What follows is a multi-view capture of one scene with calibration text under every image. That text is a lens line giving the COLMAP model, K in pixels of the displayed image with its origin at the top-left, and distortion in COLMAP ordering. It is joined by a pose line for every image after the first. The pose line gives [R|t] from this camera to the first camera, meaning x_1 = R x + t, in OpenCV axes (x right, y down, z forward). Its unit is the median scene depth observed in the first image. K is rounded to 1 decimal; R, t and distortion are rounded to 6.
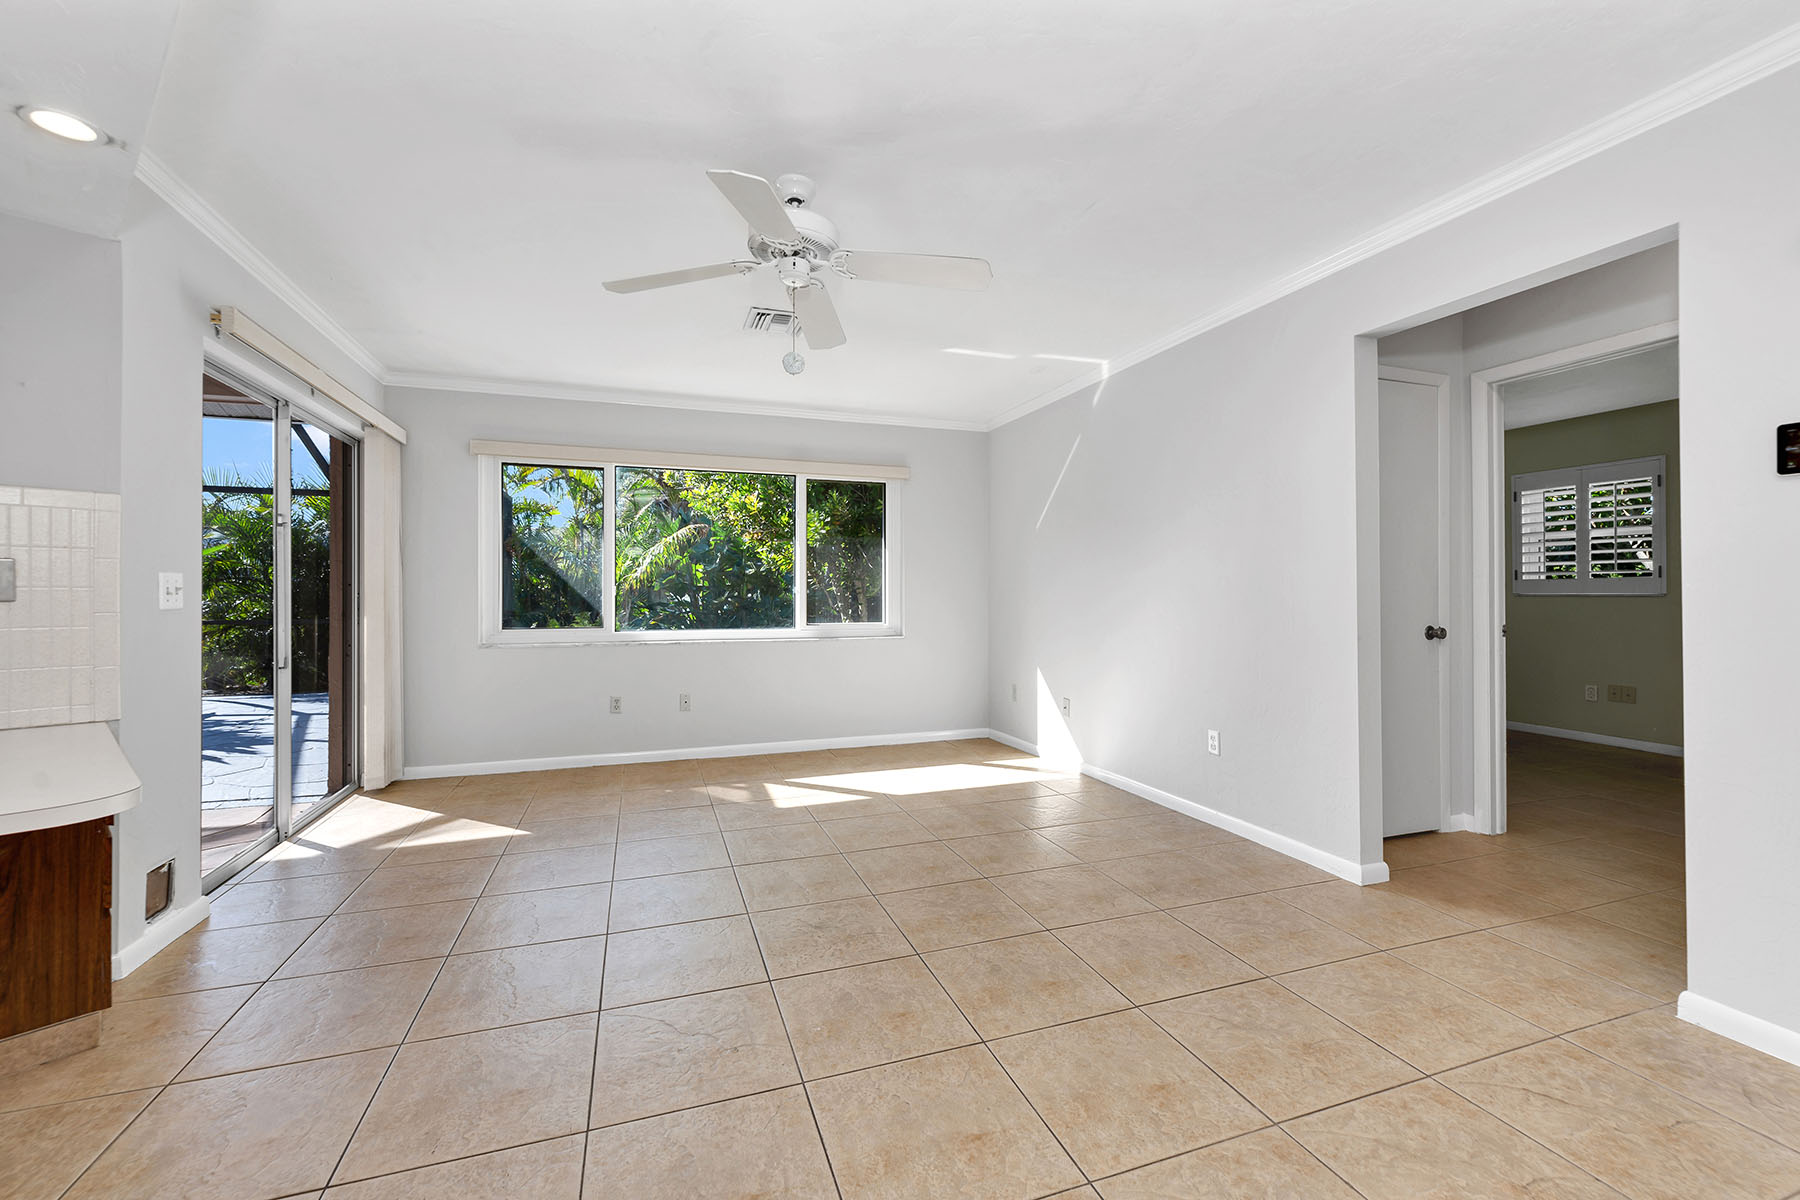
lens RADIAL K [[725.7, 0, 886.6], [0, 725.7, 568.8], [0, 0, 1]] dist [0.000170, 0.000376]
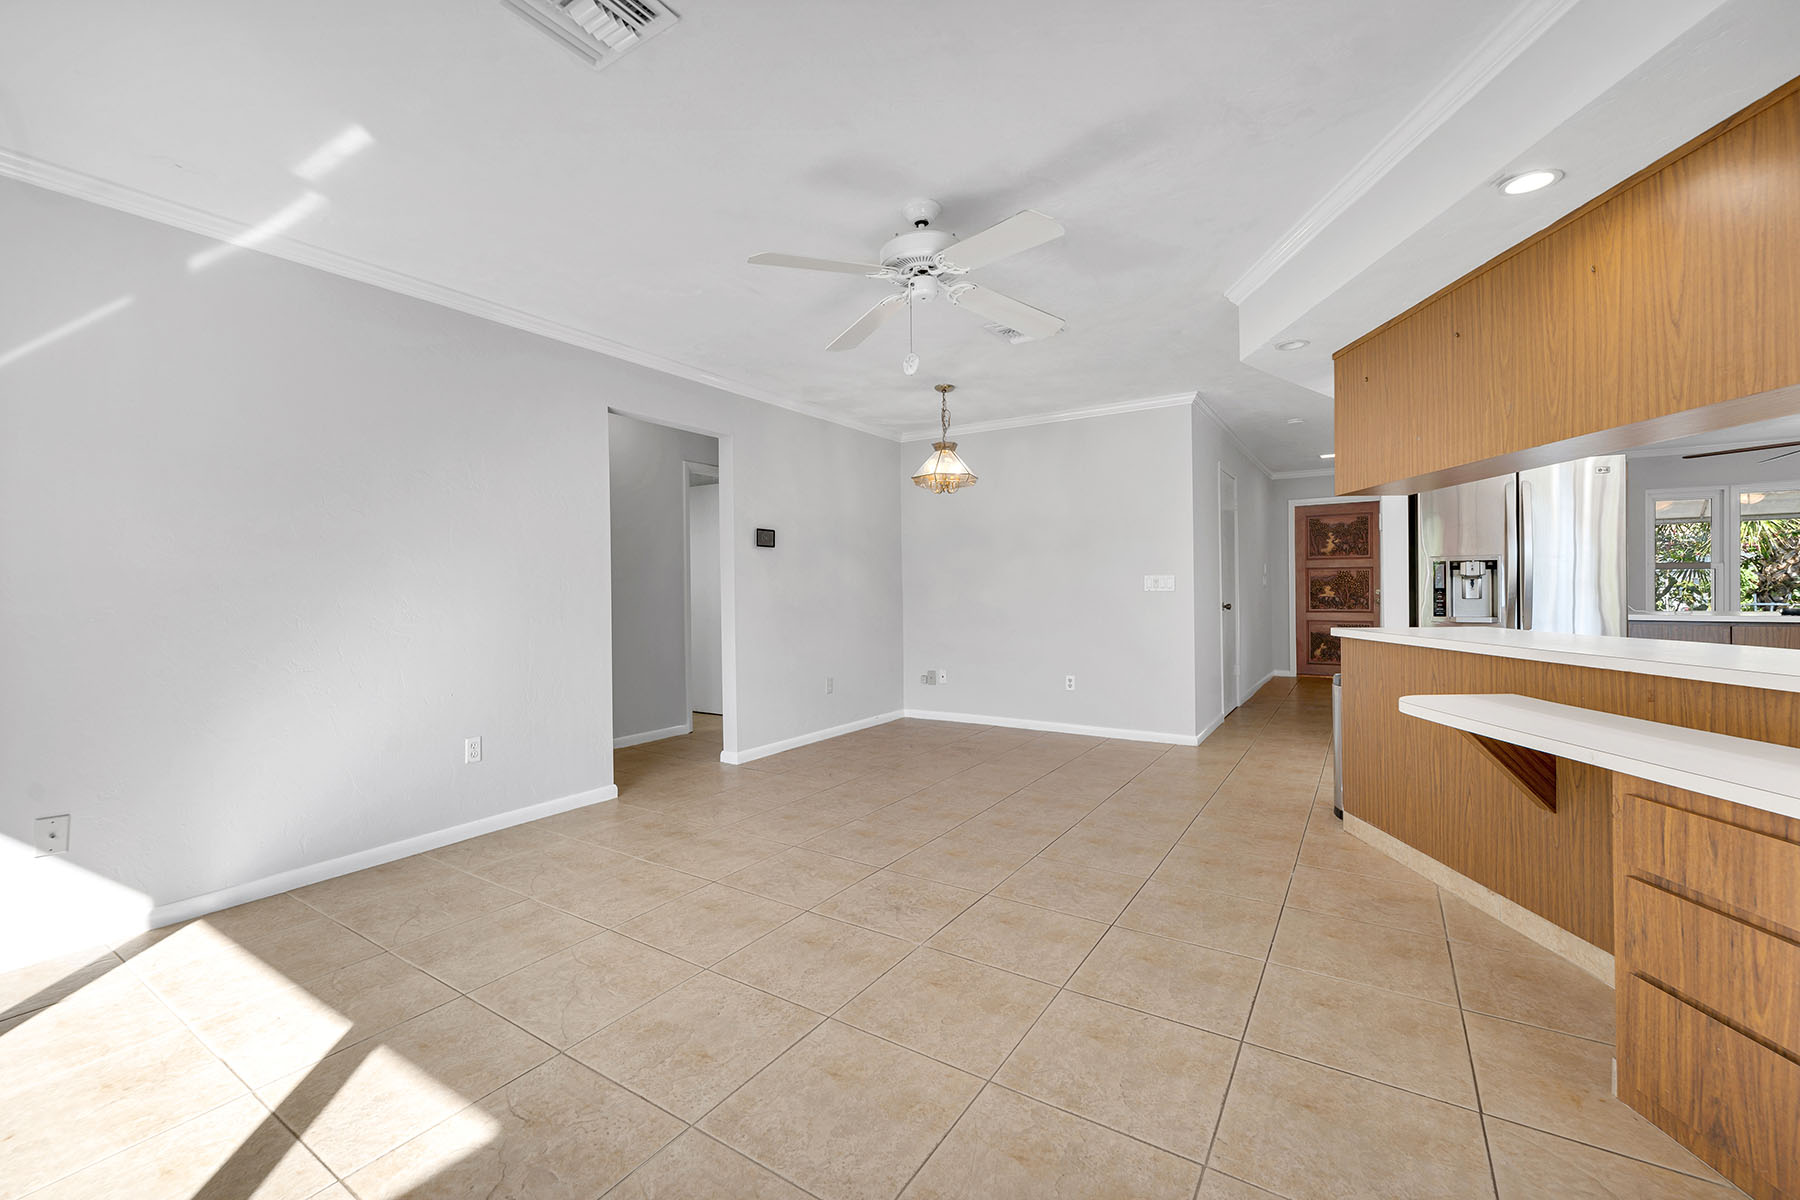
lens RADIAL K [[725.7, 0, 900.8], [0, 725.7, 591.6], [0, 0, 1]] dist [0.000170, 0.000376]
pose [[-0.610983, 0.001474, 0.791642, -1.270918], [-0.011982, 0.999867, -0.011108, 0.069579], [-0.791553, -0.016272, -0.610884, 2.256886]]
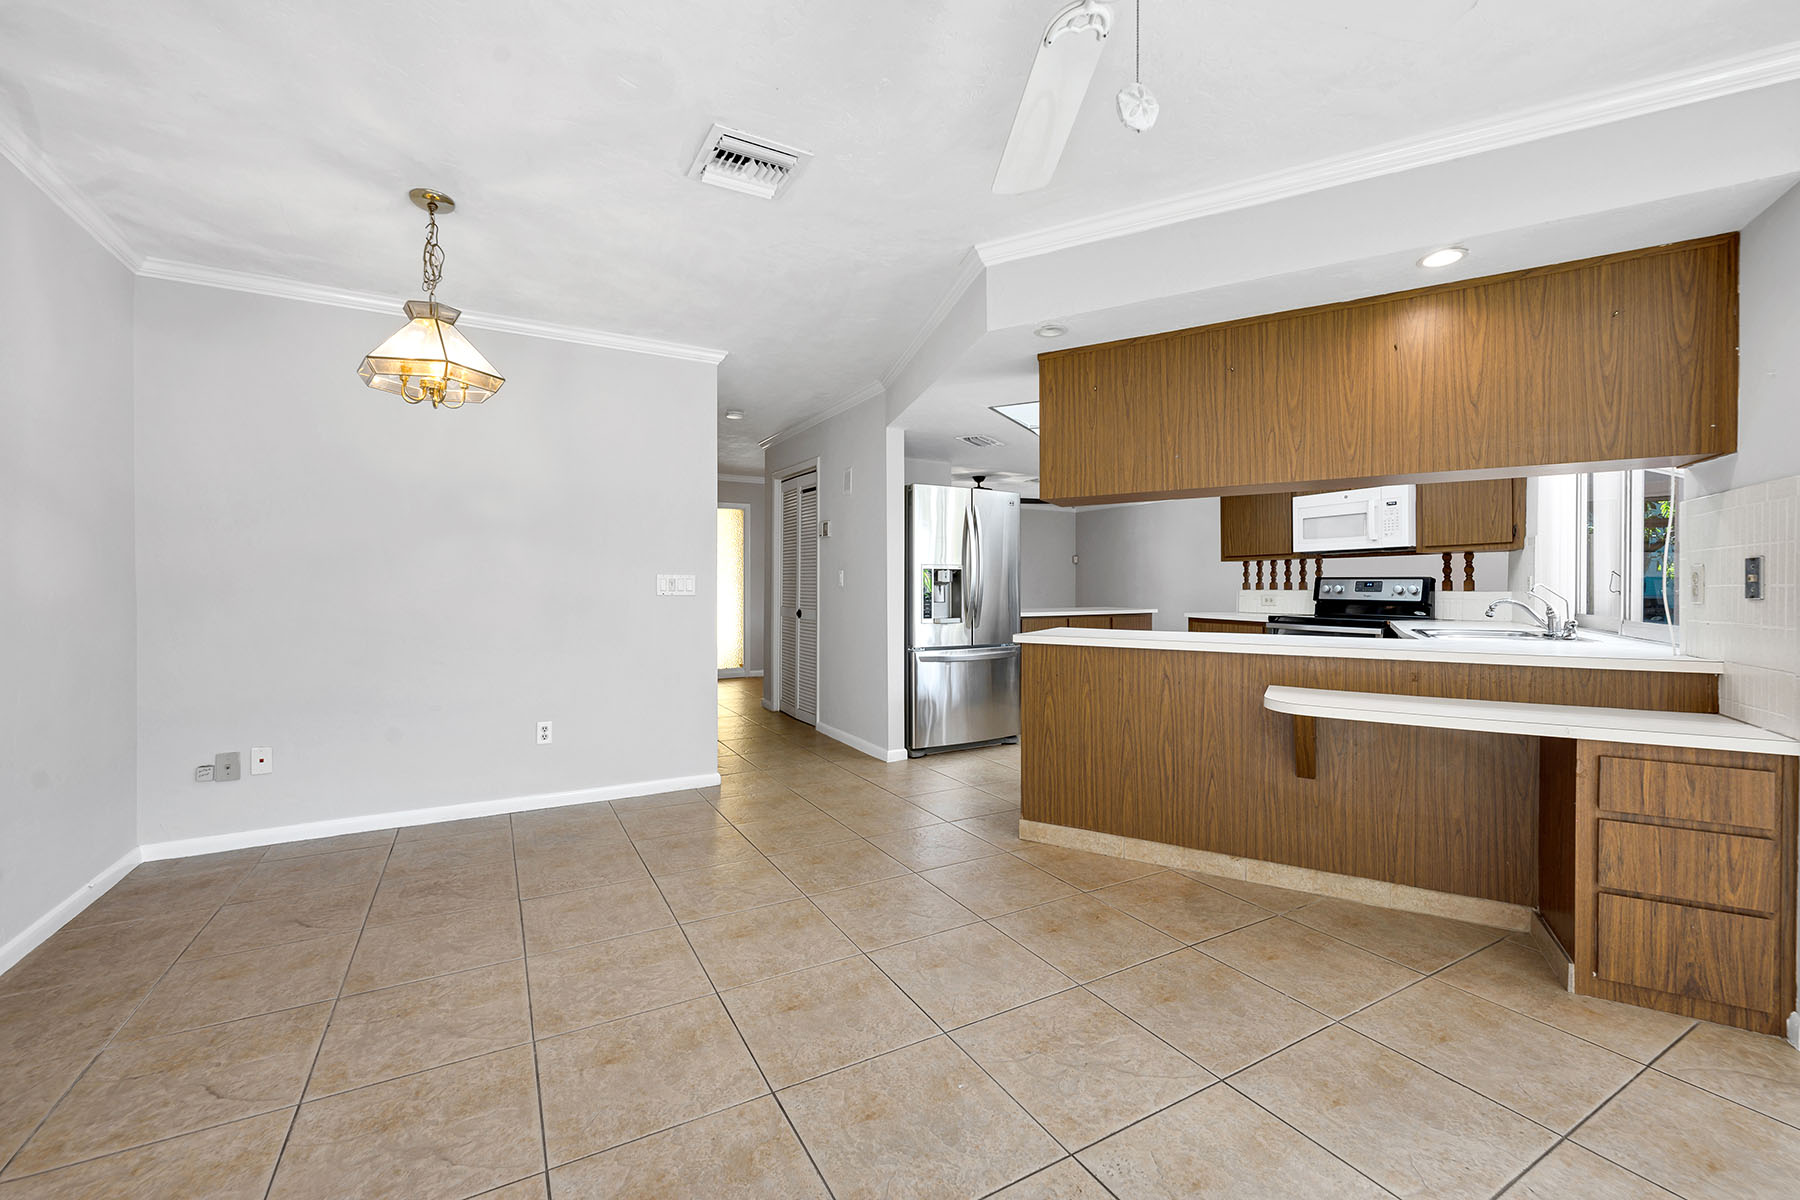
lens RADIAL K [[725.7, 0, 877.1], [0, 725.7, 588.2], [0, 0, 1]] dist [0.000170, 0.000376]
pose [[-0.987090, -0.002217, -0.160150, 0.156792], [0.001584, 0.999720, -0.023605, 0.055391], [0.160157, -0.023554, -0.986810, 1.980372]]
